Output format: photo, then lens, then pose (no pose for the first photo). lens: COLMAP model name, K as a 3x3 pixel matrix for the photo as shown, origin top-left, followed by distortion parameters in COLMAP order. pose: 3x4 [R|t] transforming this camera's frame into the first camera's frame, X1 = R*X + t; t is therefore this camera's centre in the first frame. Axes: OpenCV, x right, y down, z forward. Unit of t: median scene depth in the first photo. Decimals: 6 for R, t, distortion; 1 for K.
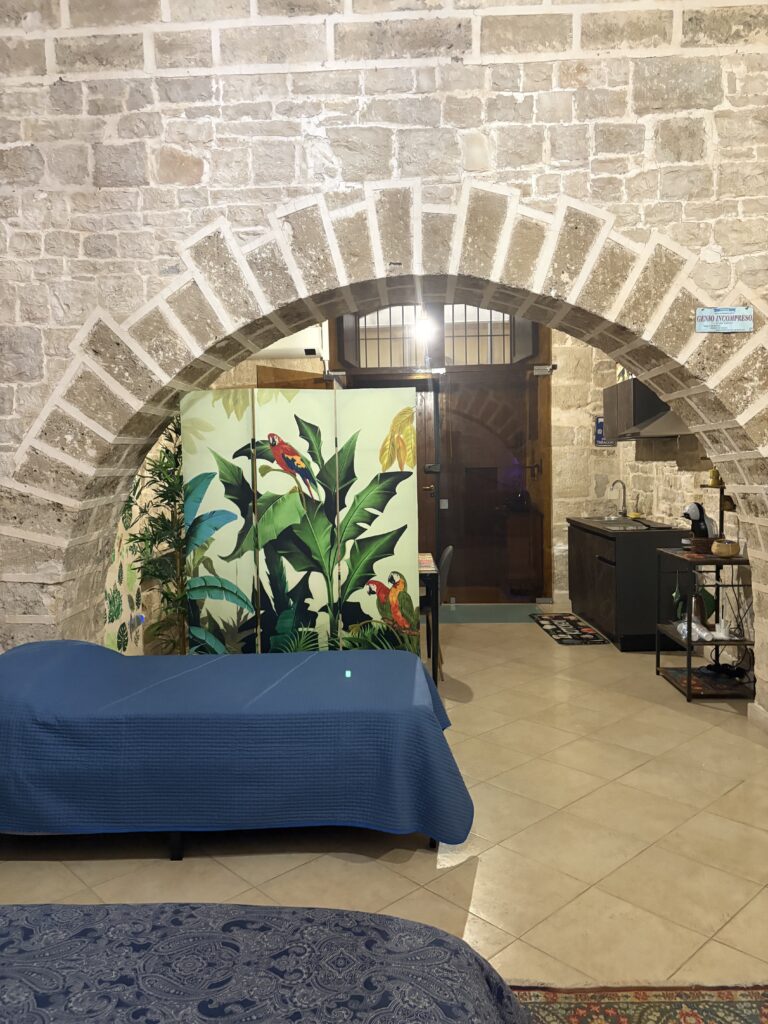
lens RADIAL K [[758.5, 0, 471.7], [0, 758.5, 495.5], [0, 0, 1]] dist [0.048002, -0.039528]
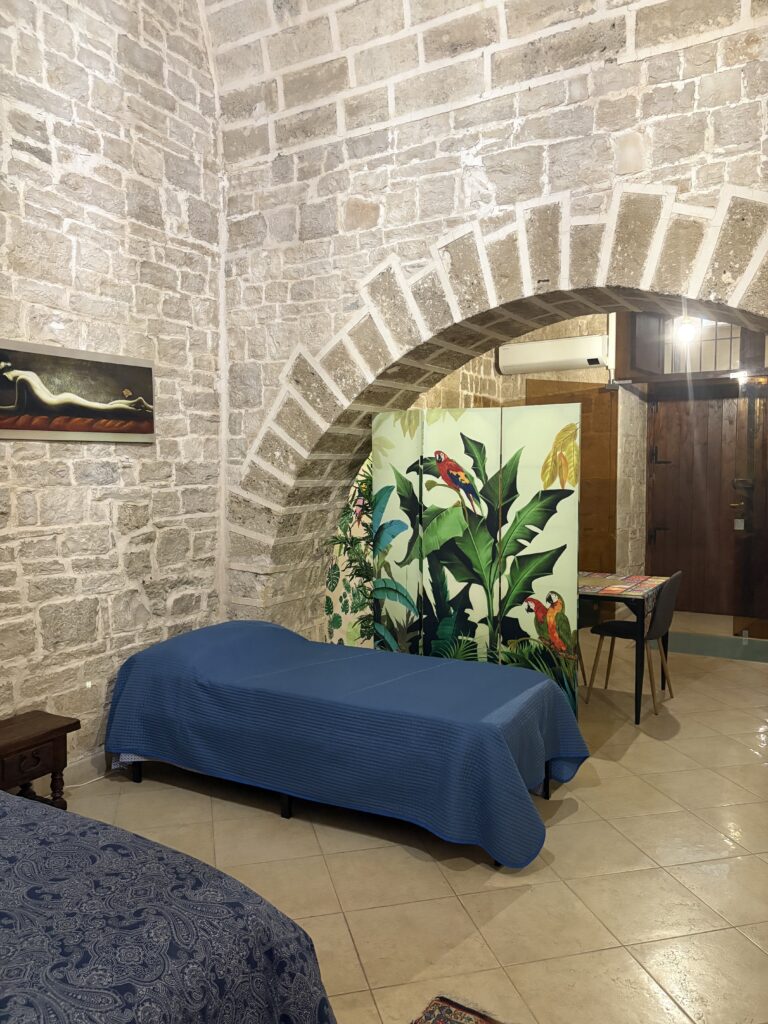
lens RADIAL K [[767.5, 0, 383.3], [0, 767.5, 508.5], [0, 0, 1]] dist [0.043771, -0.043701]
pose [[0.880683, 0.041806, -0.471858, 0.200192], [-0.040675, 0.999093, 0.012602, -0.012236], [0.471957, 0.008095, 0.881584, 0.019694]]
